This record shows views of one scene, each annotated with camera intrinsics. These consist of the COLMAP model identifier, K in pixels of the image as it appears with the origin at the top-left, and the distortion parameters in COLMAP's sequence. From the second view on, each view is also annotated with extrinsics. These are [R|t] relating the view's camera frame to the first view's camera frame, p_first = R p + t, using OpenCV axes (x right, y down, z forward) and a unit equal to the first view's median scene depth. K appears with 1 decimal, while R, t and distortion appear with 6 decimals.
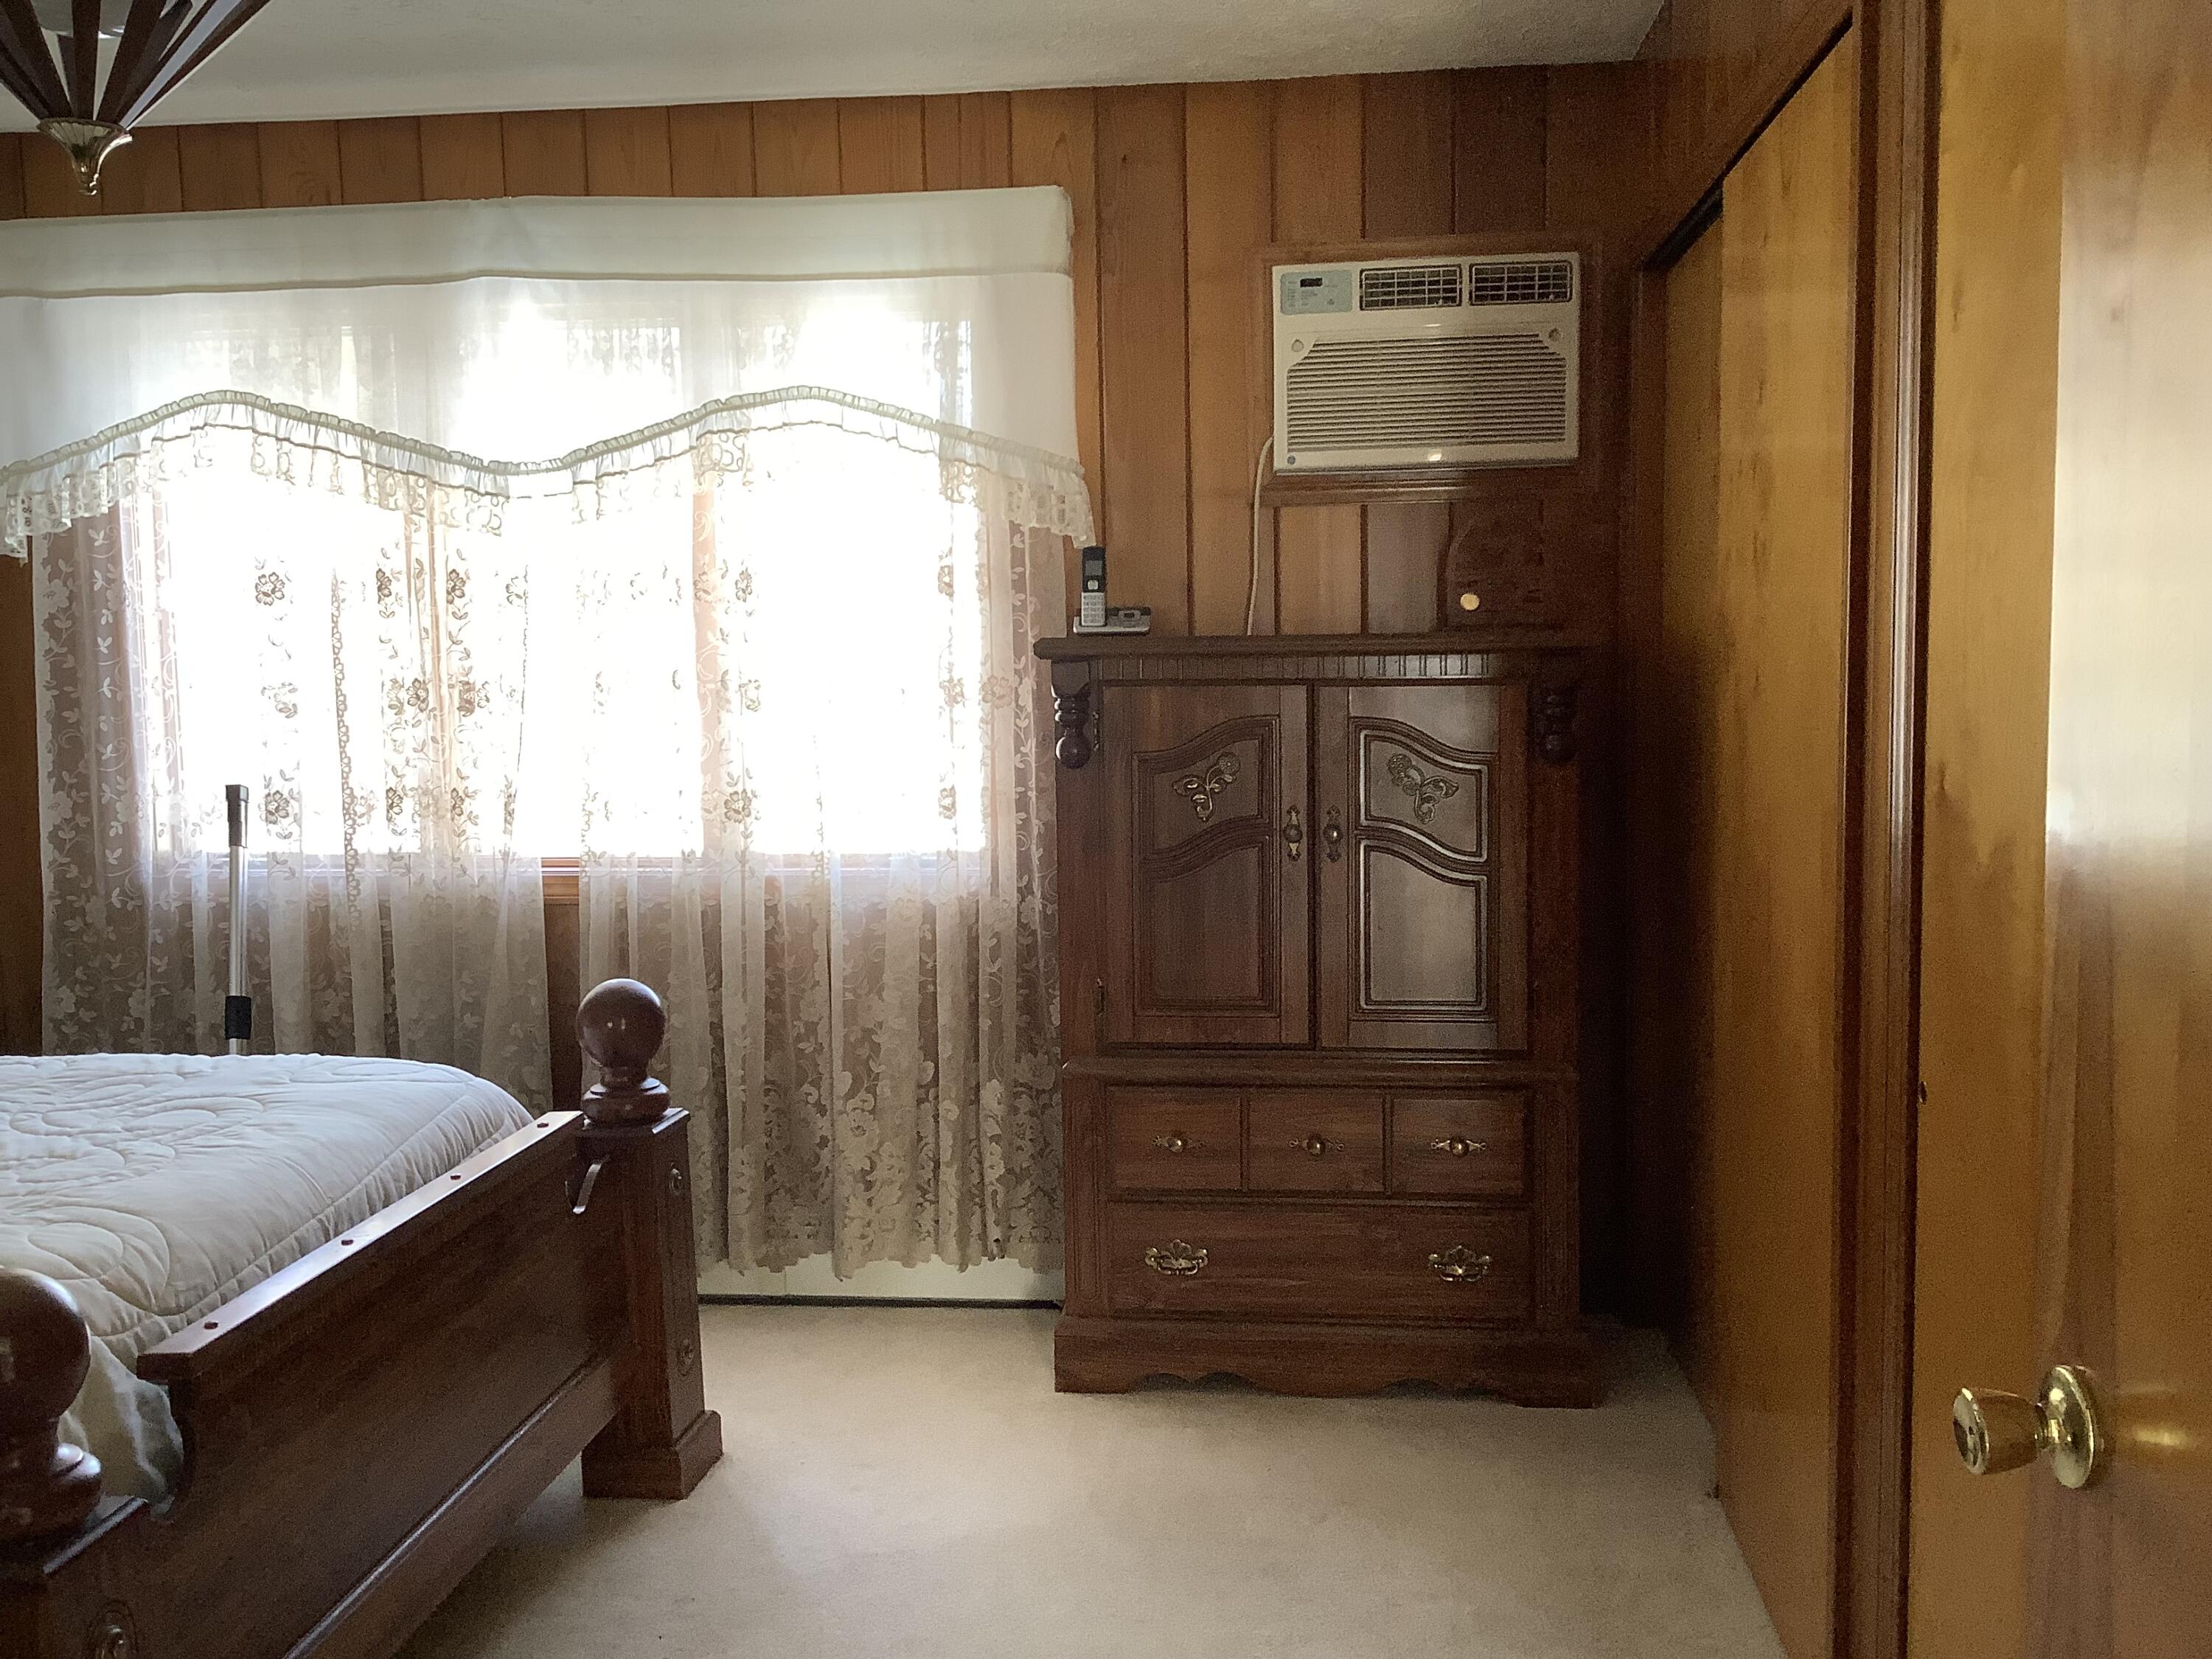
lens RADIAL K [[2014.2, 0, 1106.0], [0, 2014.2, 829.5], [0, 0, 1]] dist [0.003483, -0.010188]
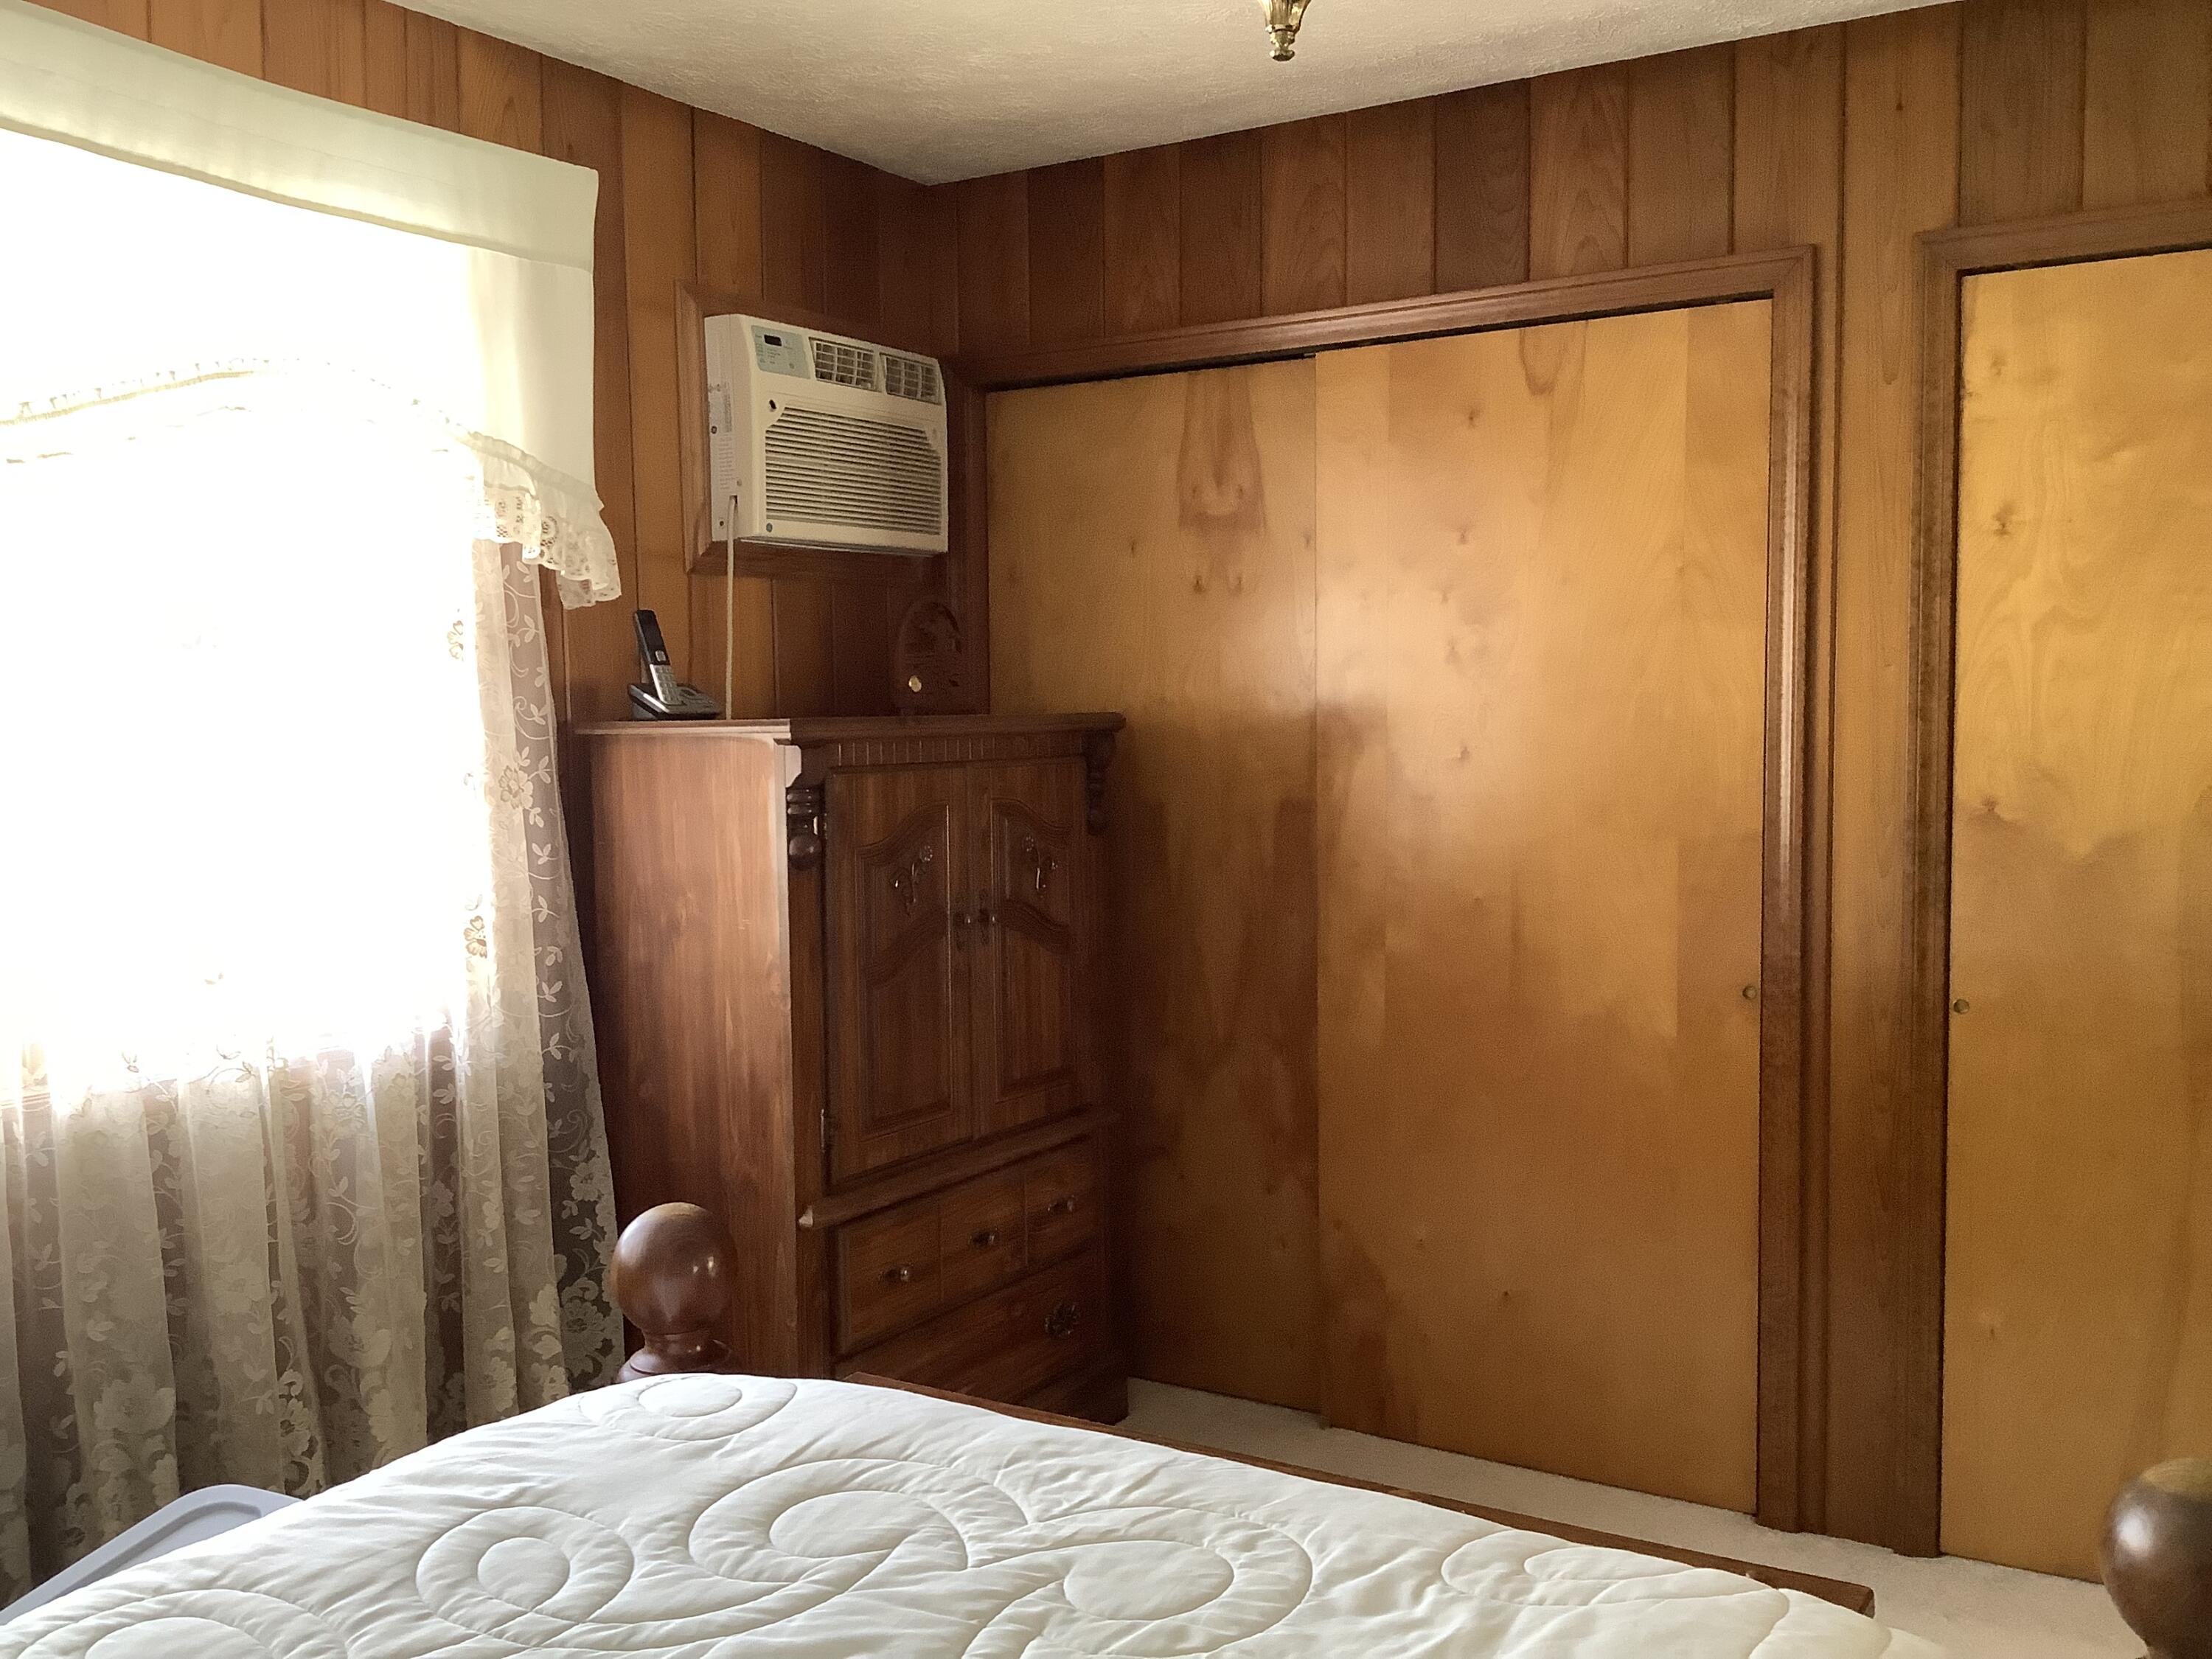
lens RADIAL K [[2014.2, 0, 1106.0], [0, 2014.2, 829.5], [0, 0, 1]] dist [0.003483, -0.010188]
pose [[0.429746, -0.046889, 0.901732, -0.686261], [0.087452, 0.996117, 0.010120, -0.041846], [-0.898705, 0.074510, 0.432178, 0.476604]]
